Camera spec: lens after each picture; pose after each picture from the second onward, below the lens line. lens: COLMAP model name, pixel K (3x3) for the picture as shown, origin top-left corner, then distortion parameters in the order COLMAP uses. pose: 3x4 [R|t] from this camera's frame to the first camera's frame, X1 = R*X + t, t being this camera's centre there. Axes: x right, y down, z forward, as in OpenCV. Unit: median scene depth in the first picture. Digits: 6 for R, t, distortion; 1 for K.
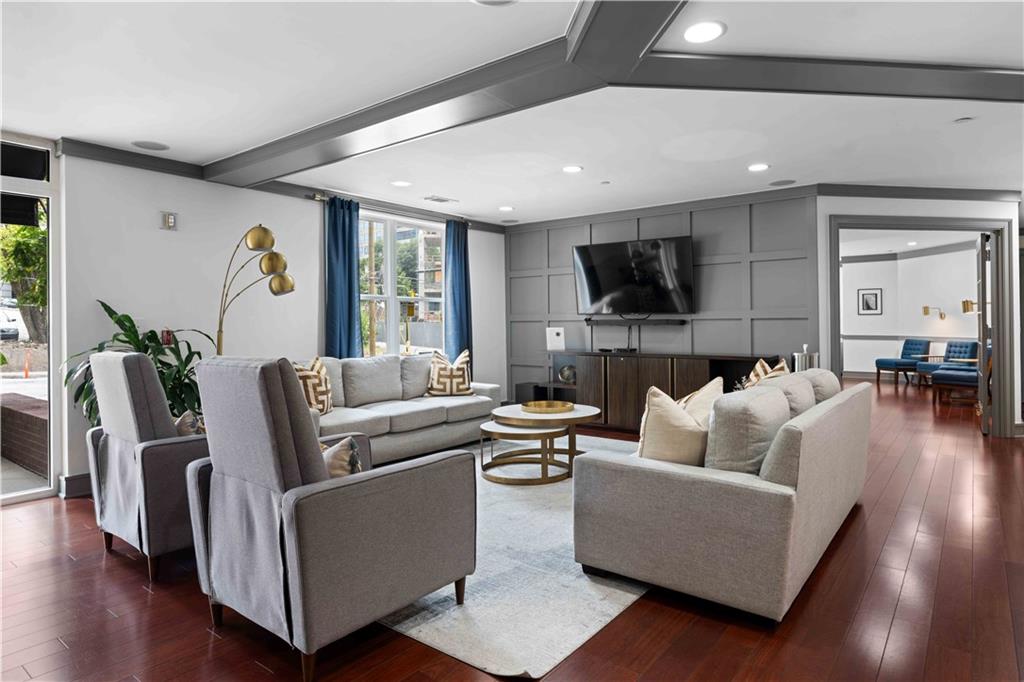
lens RADIAL K [[591.1, 0, 510.3], [0, 591.1, 333.6], [0, 0, 1]] dist [0.003680, 0.000502]
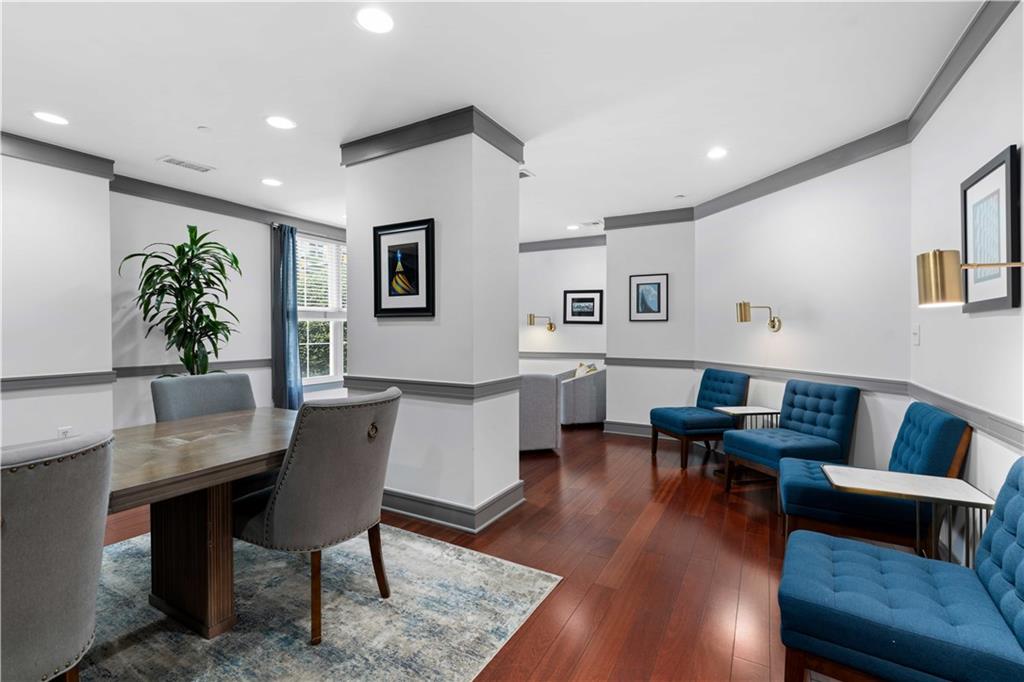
lens RADIAL K [[462.9, 0, 512.7], [0, 462.9, 338.3], [0, 0, 1]] dist [0.001217, 0.000054]
pose [[0.986484, 0.014153, 0.163248, 0.447847], [-0.013215, 0.999889, -0.006828, -0.012714], [-0.163327, 0.004579, 0.986561, 0.647422]]
